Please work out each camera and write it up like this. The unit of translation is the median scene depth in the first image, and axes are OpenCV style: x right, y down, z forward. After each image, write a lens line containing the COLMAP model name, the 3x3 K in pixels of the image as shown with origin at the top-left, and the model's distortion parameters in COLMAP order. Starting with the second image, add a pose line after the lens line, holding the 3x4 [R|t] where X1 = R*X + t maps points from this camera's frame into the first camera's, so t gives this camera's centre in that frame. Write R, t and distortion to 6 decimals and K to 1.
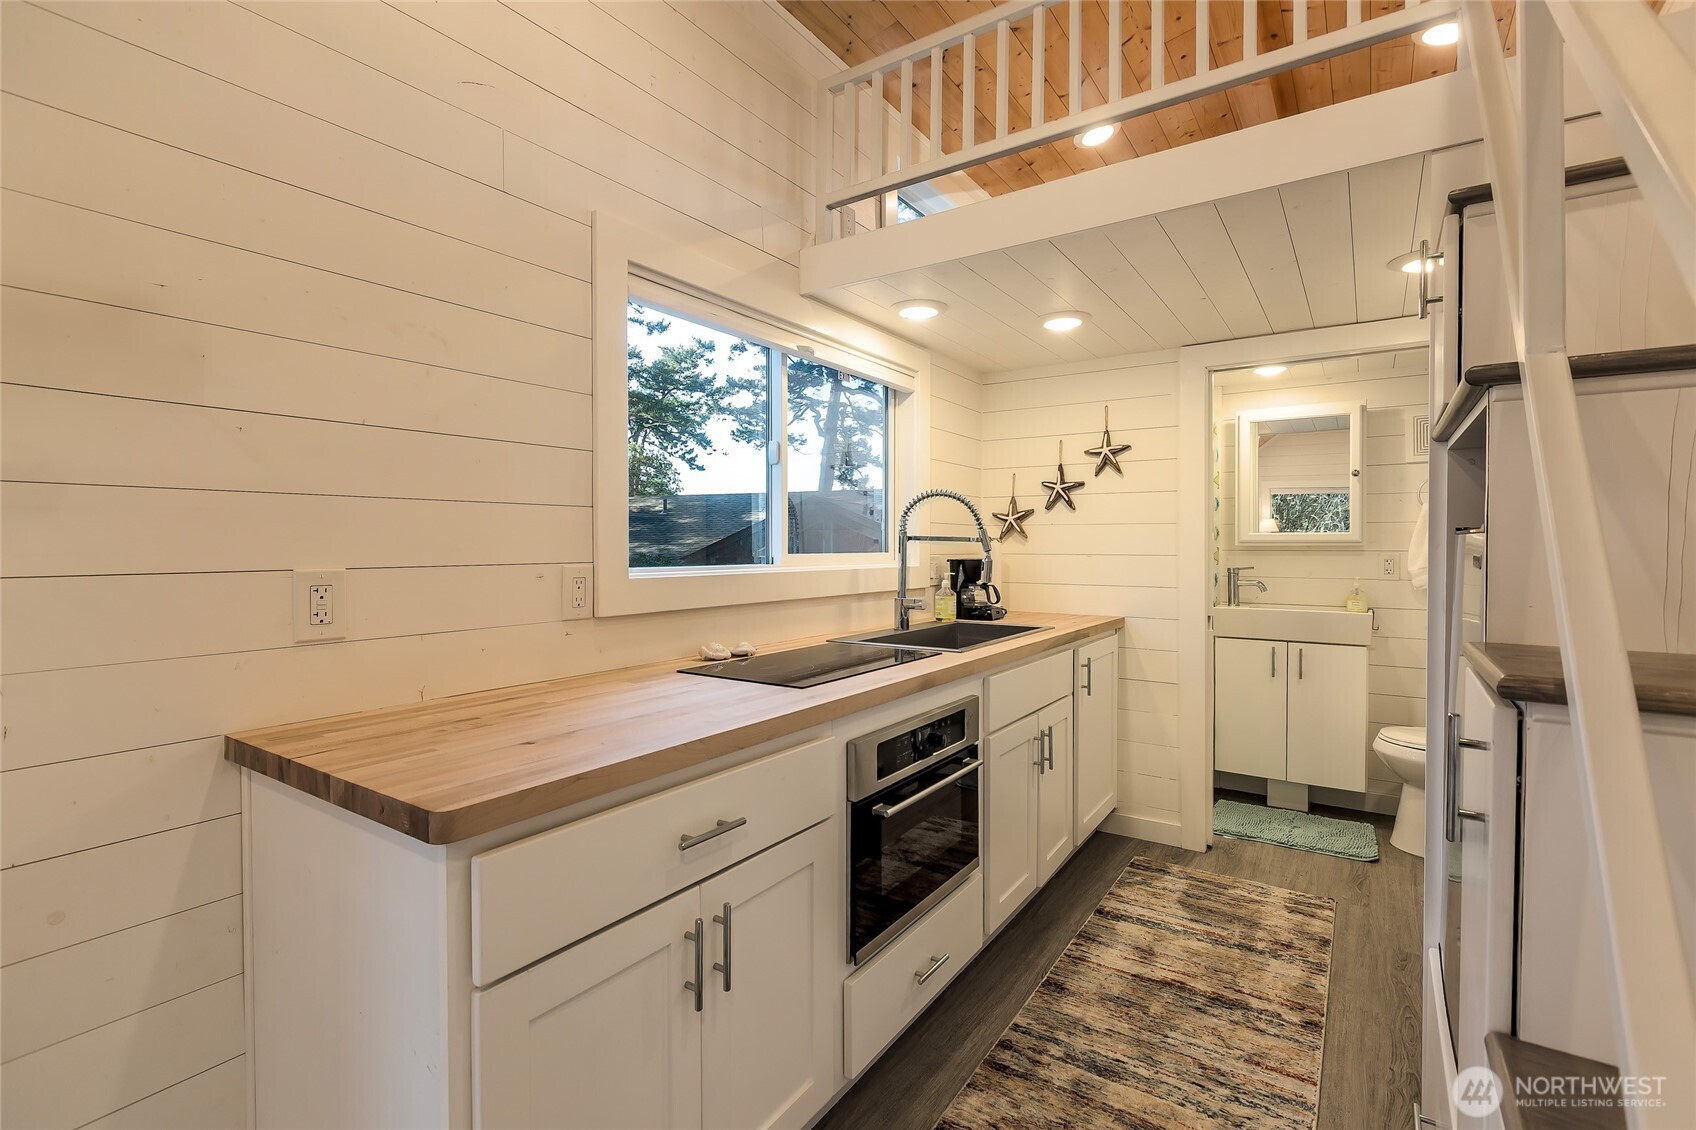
lens RADIAL K [[775.3, 0, 827.4], [0, 775.3, 539.0], [0, 0, 1]] dist [0.000296, -0.001333]
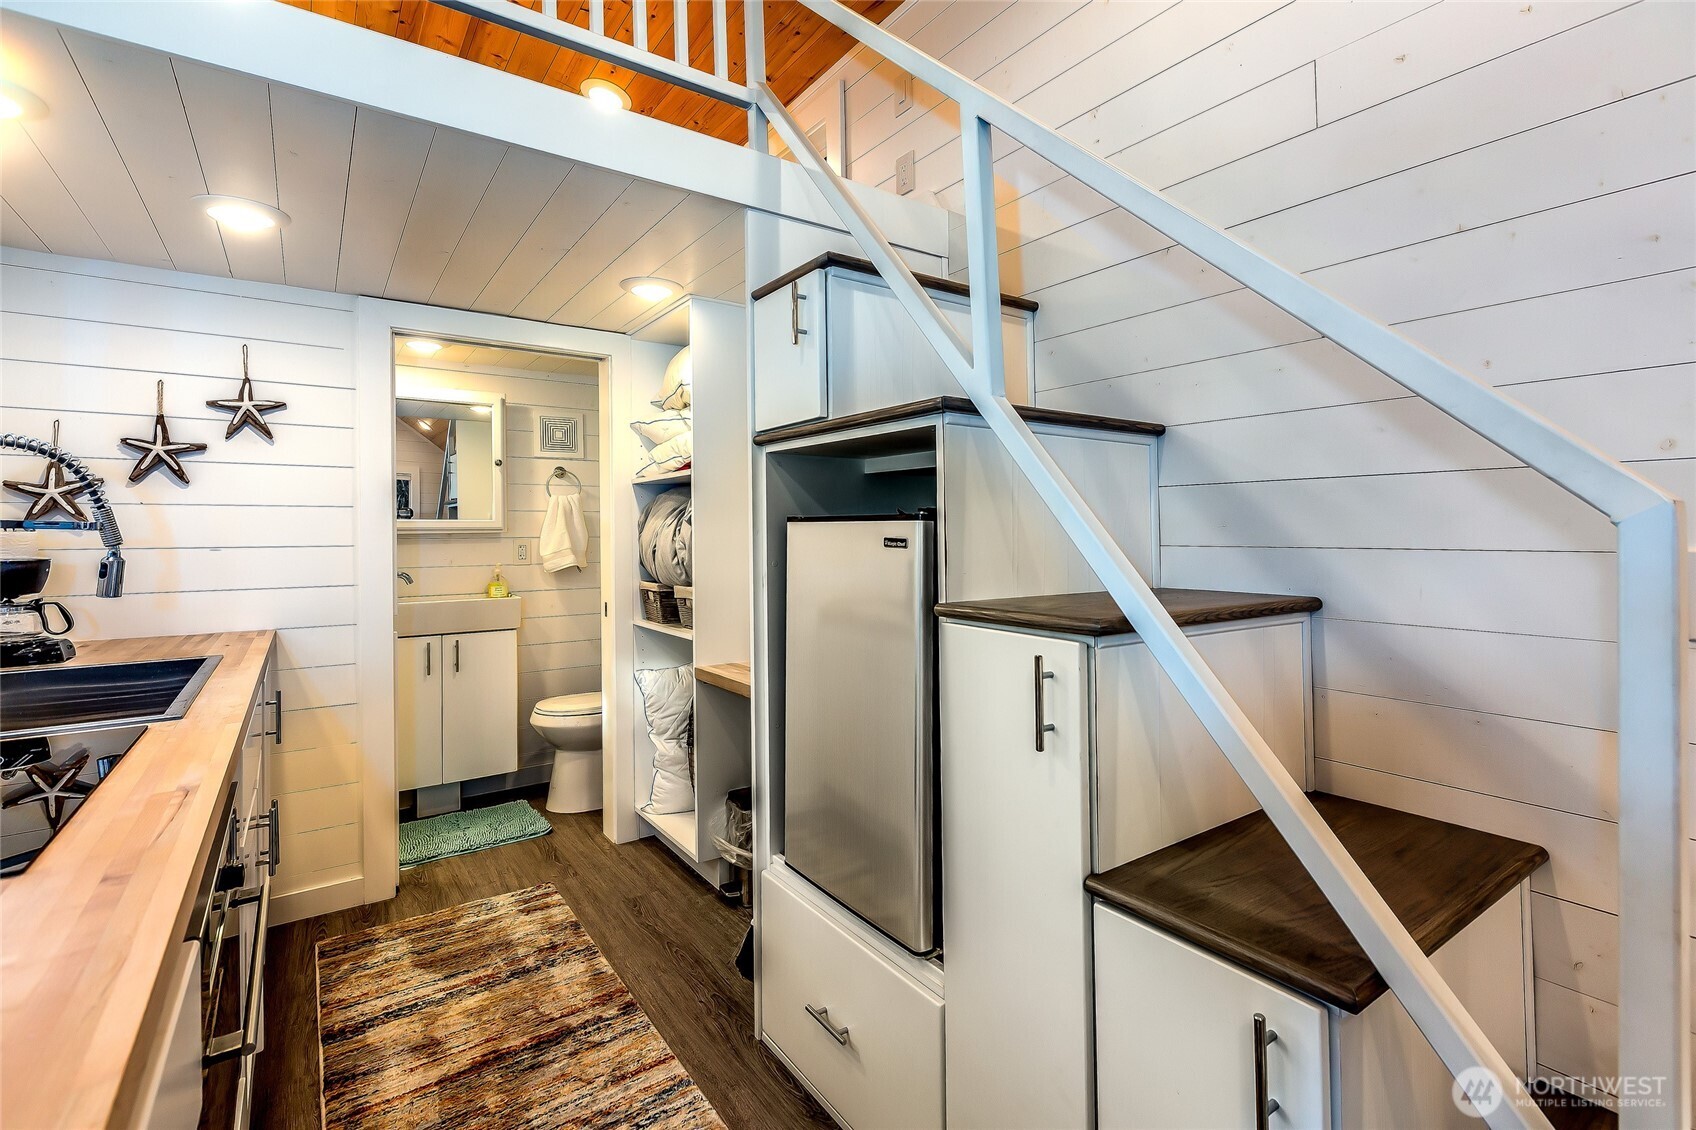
lens RADIAL K [[775.3, 0, 860.4], [0, 775.3, 499.1], [0, 0, 1]] dist [0.000296, -0.001333]
pose [[0.332319, 0.035169, 0.942511, -0.177369], [0.003097, 0.999258, -0.038379, 0.006367], [-0.943162, 0.015673, 0.331963, 0.269522]]
